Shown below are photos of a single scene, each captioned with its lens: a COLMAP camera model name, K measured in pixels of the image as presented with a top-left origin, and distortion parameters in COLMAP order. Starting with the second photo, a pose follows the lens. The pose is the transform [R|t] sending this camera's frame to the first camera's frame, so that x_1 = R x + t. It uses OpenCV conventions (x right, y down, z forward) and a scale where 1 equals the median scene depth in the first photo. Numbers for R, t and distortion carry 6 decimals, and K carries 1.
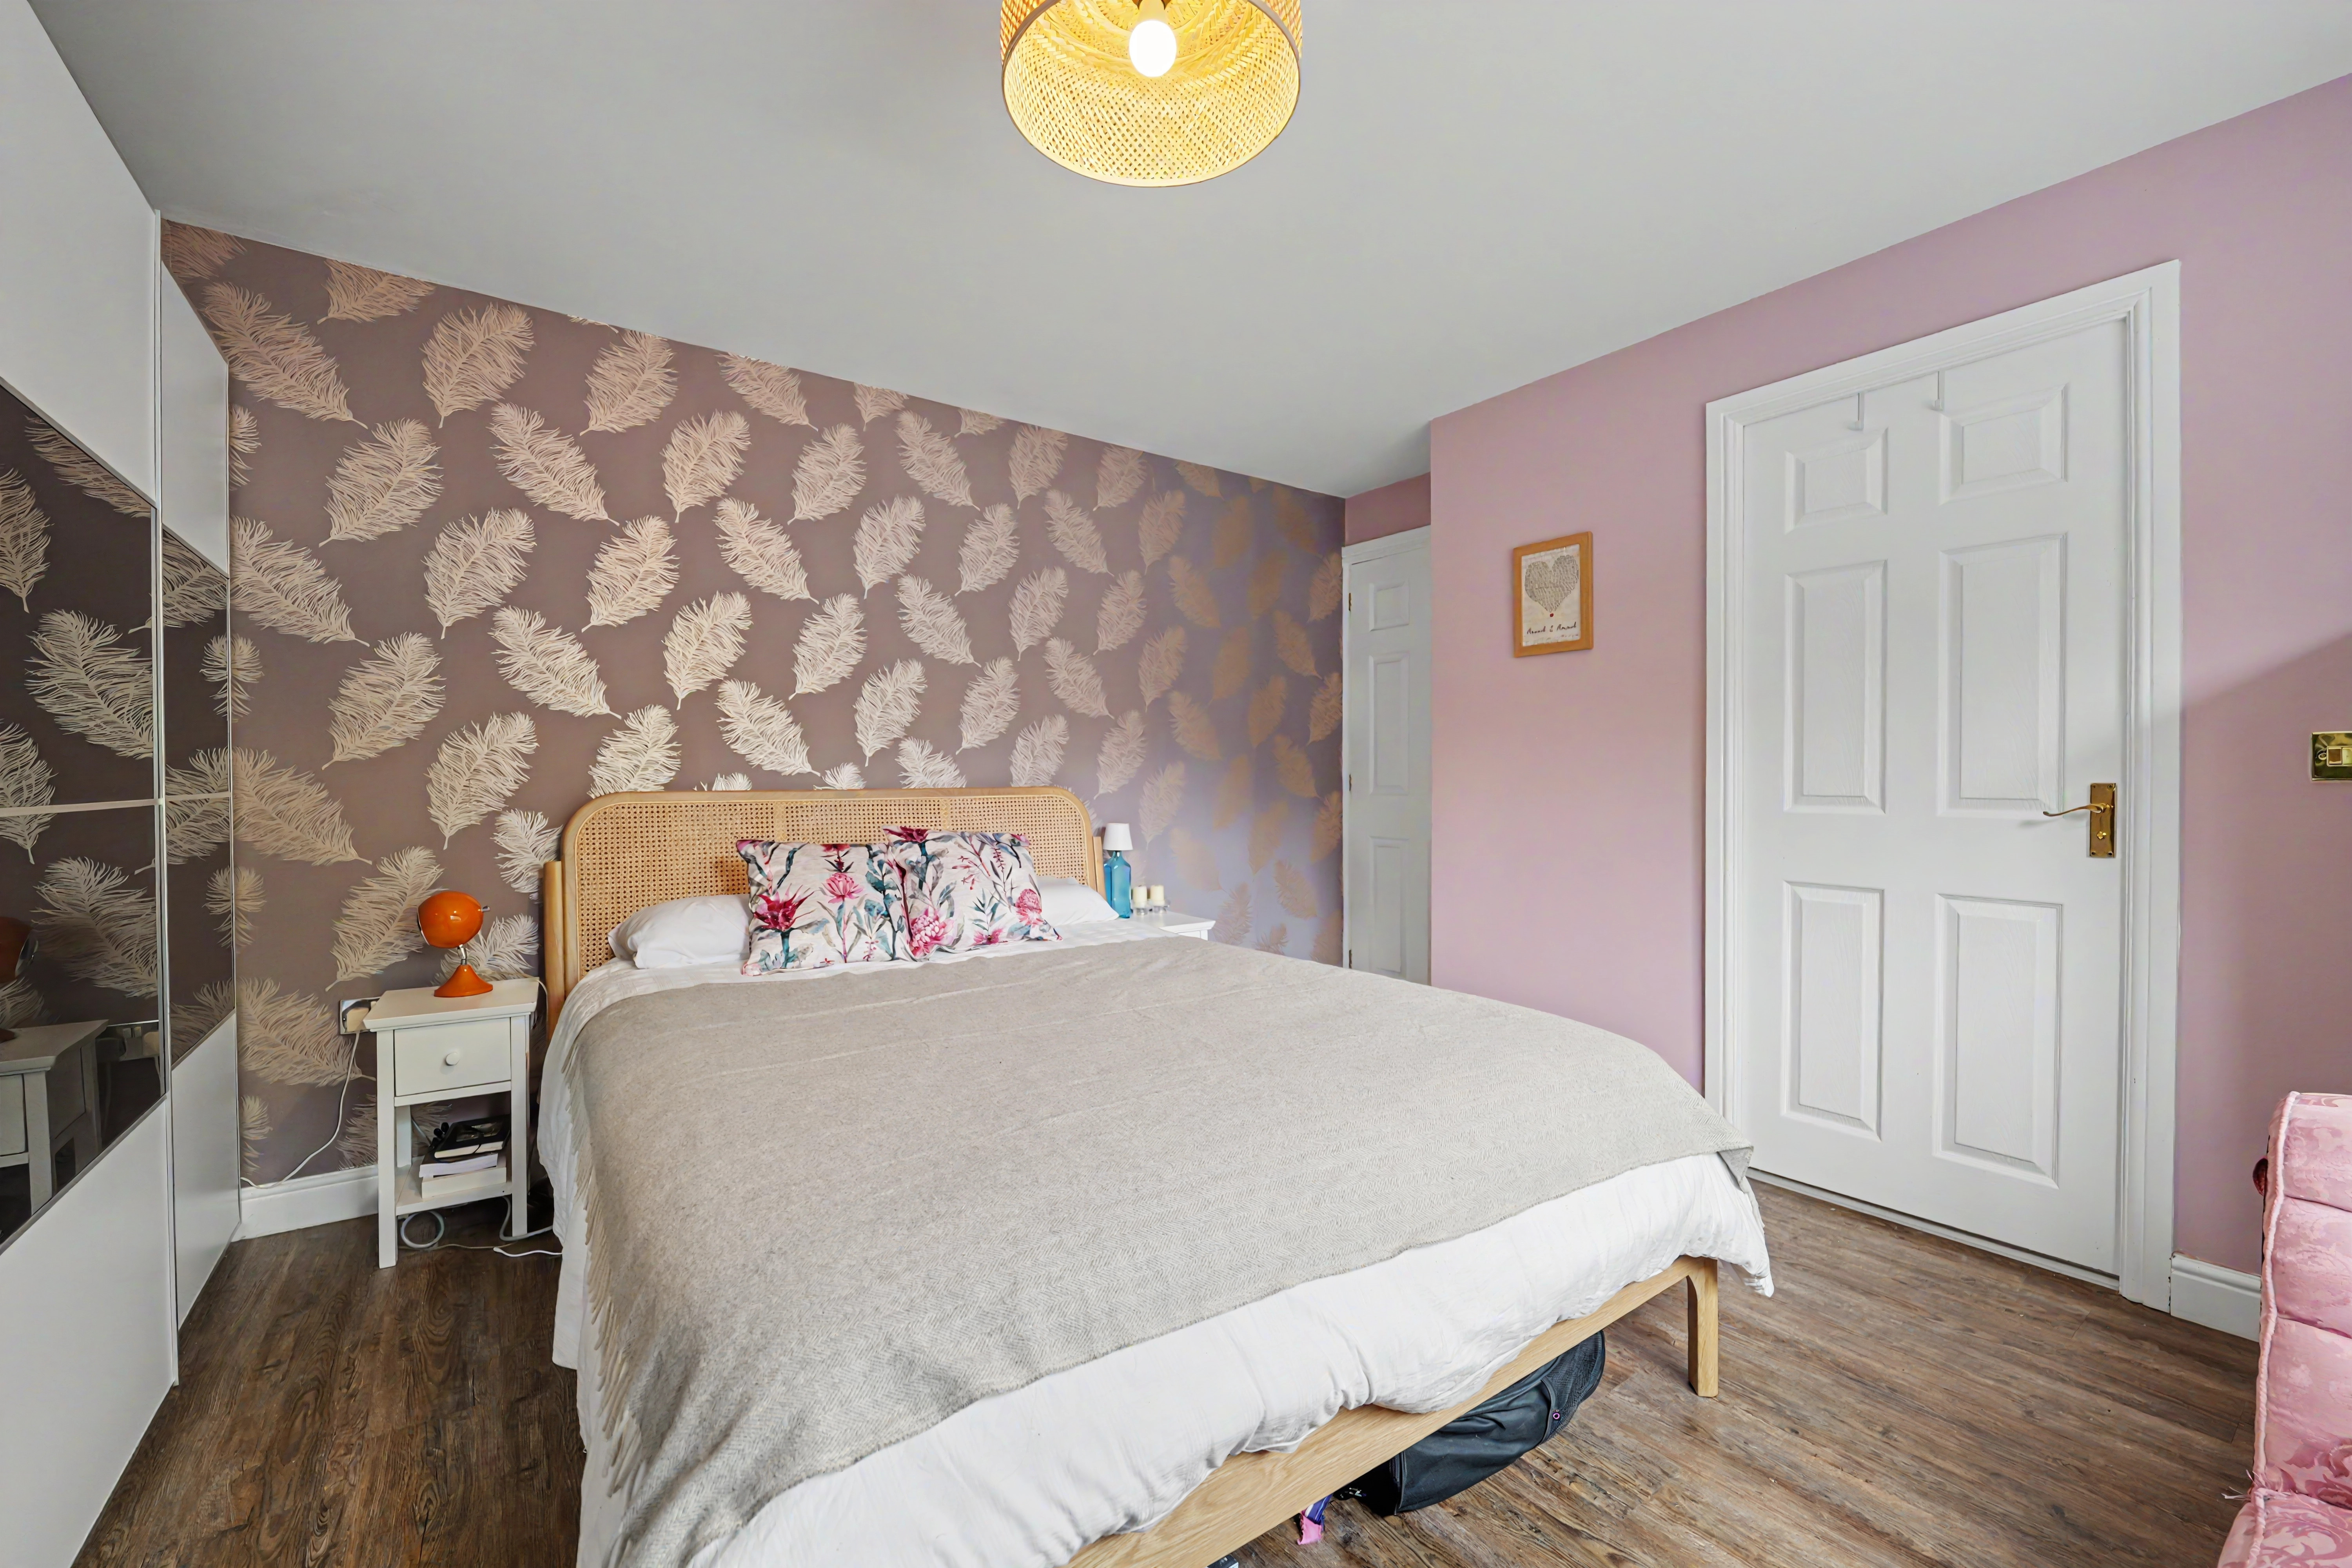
lens RADIAL K [[940.8, 0, 1117.7], [0, 940.8, 788.3], [0, 0, 1]] dist [-0.012462, 0.000495]
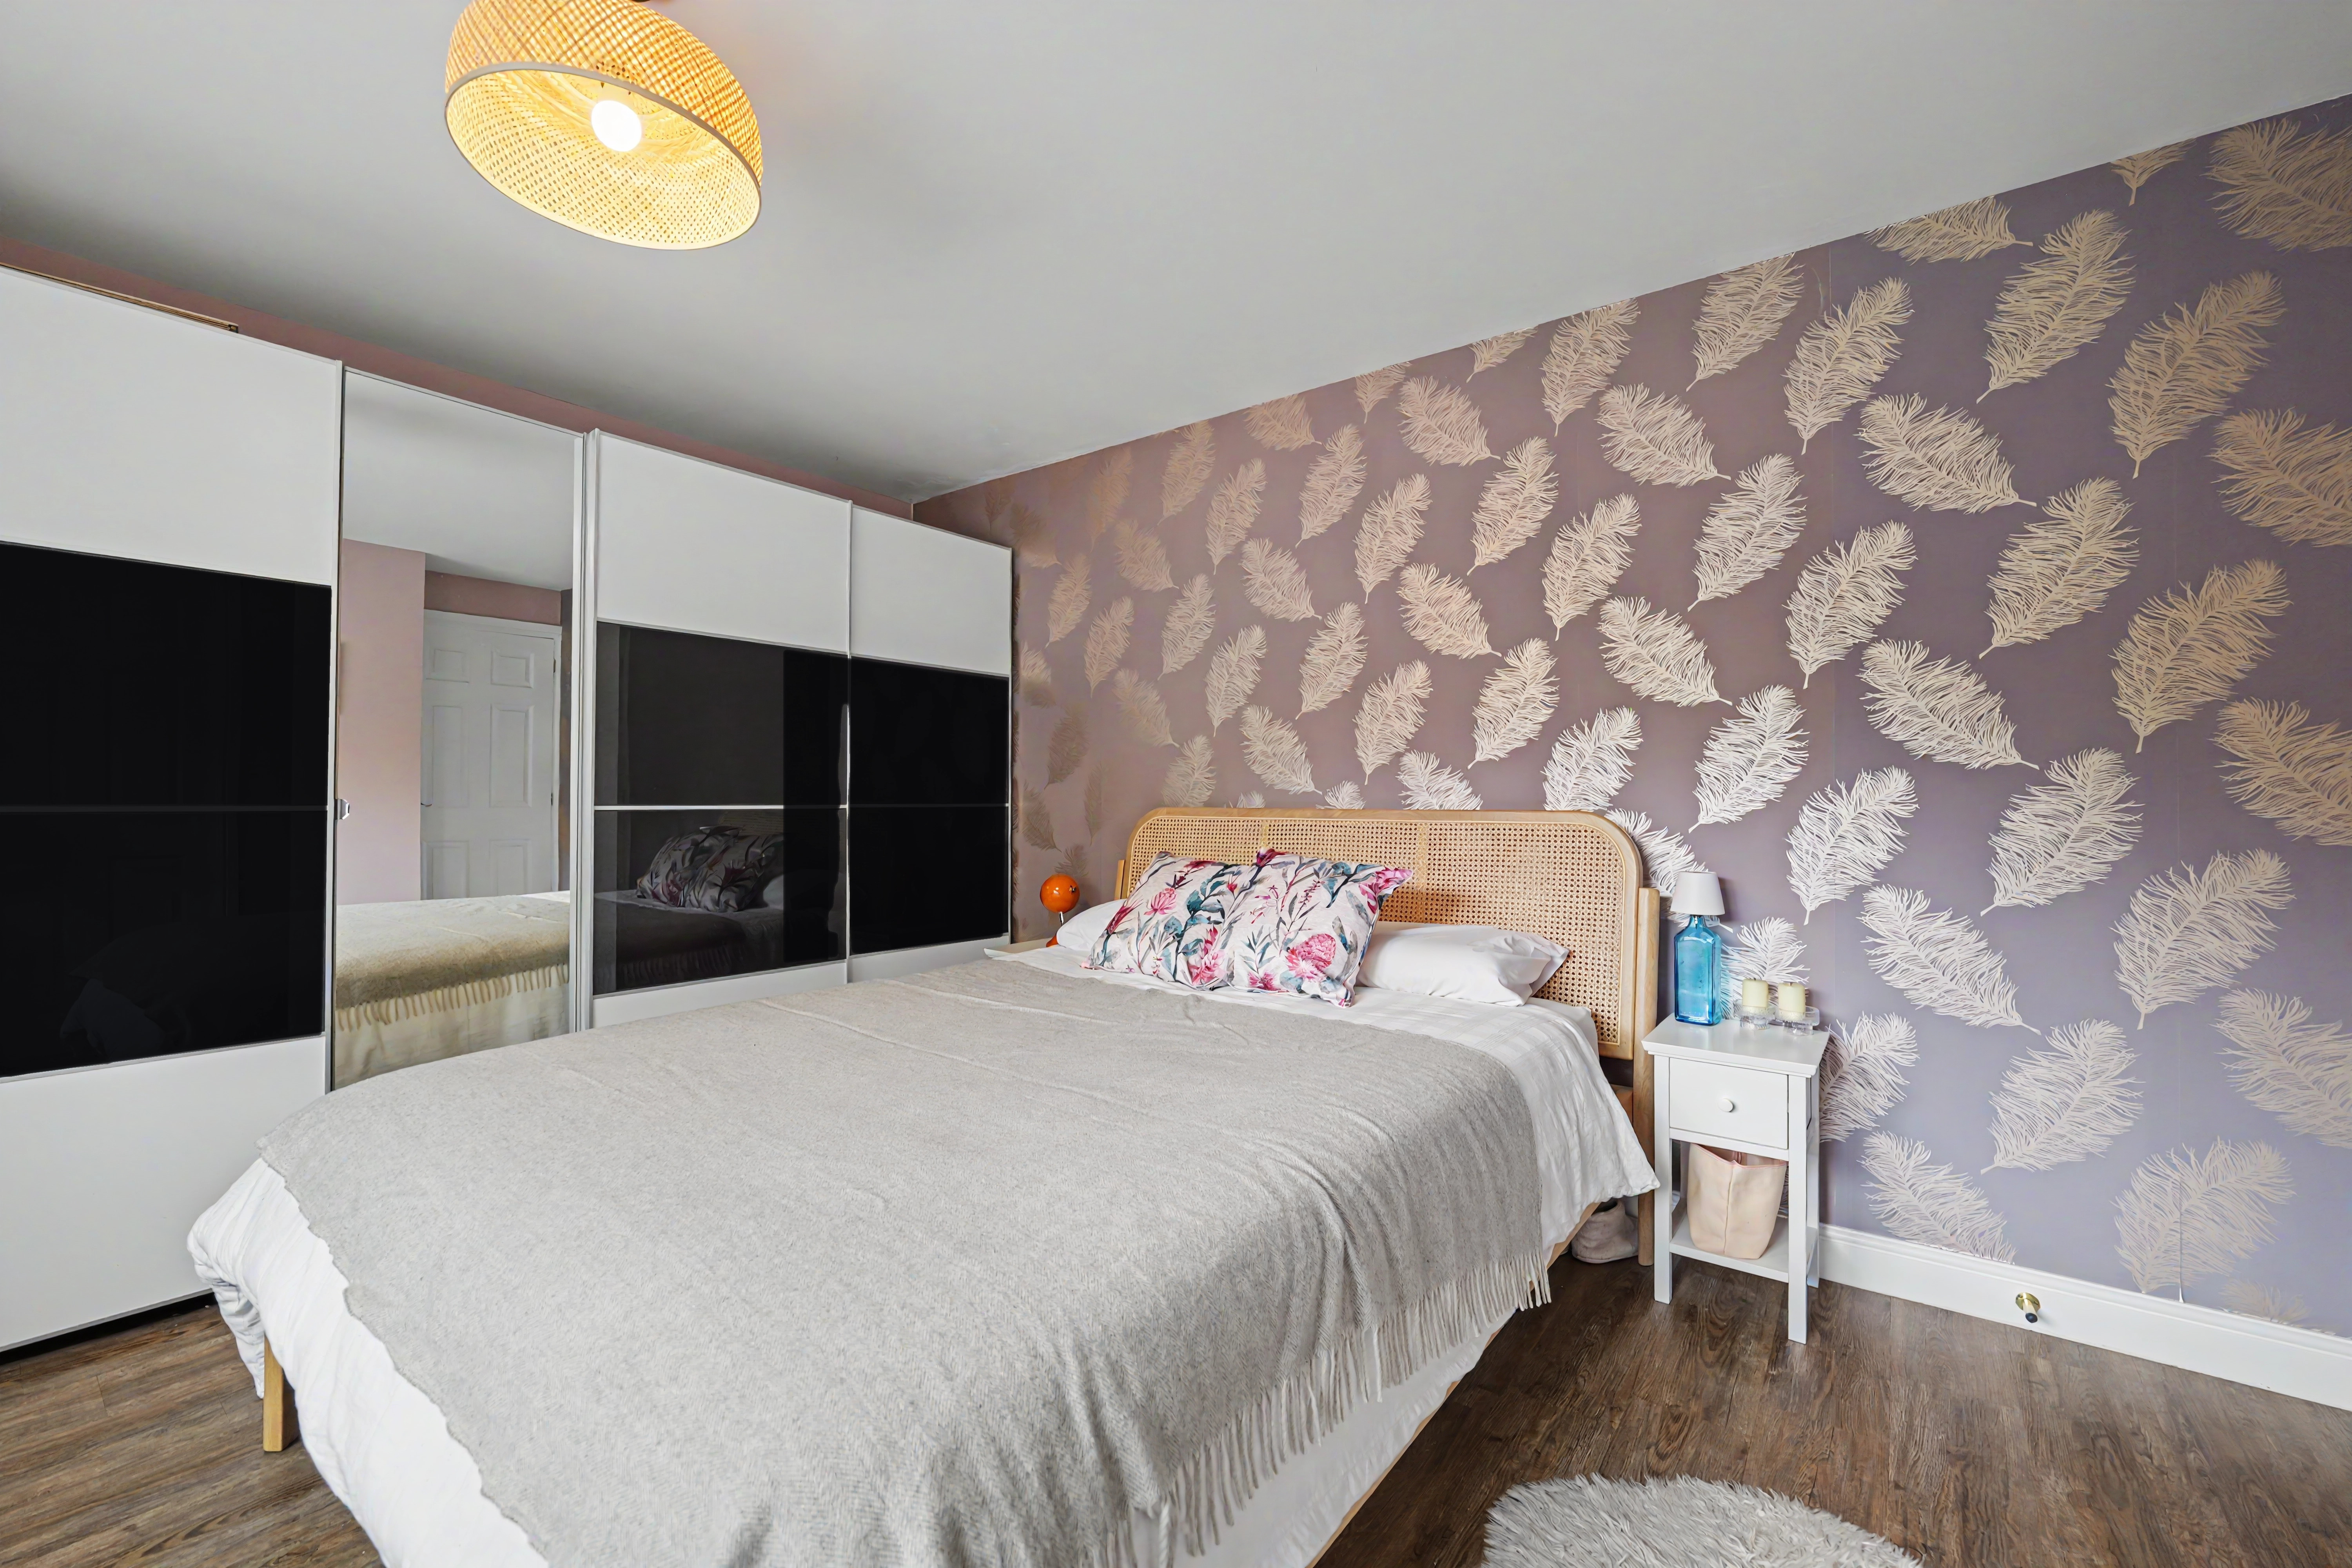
lens RADIAL K [[940.8, 0, 1172.2], [0, 940.8, 782.1], [0, 0, 1]] dist [-0.012462, 0.000495]
pose [[0.322322, -0.010049, -0.946577, 0.539361], [-0.015182, 0.999760, -0.015784, -0.008511], [0.946508, 0.019458, 0.322092, 0.522420]]
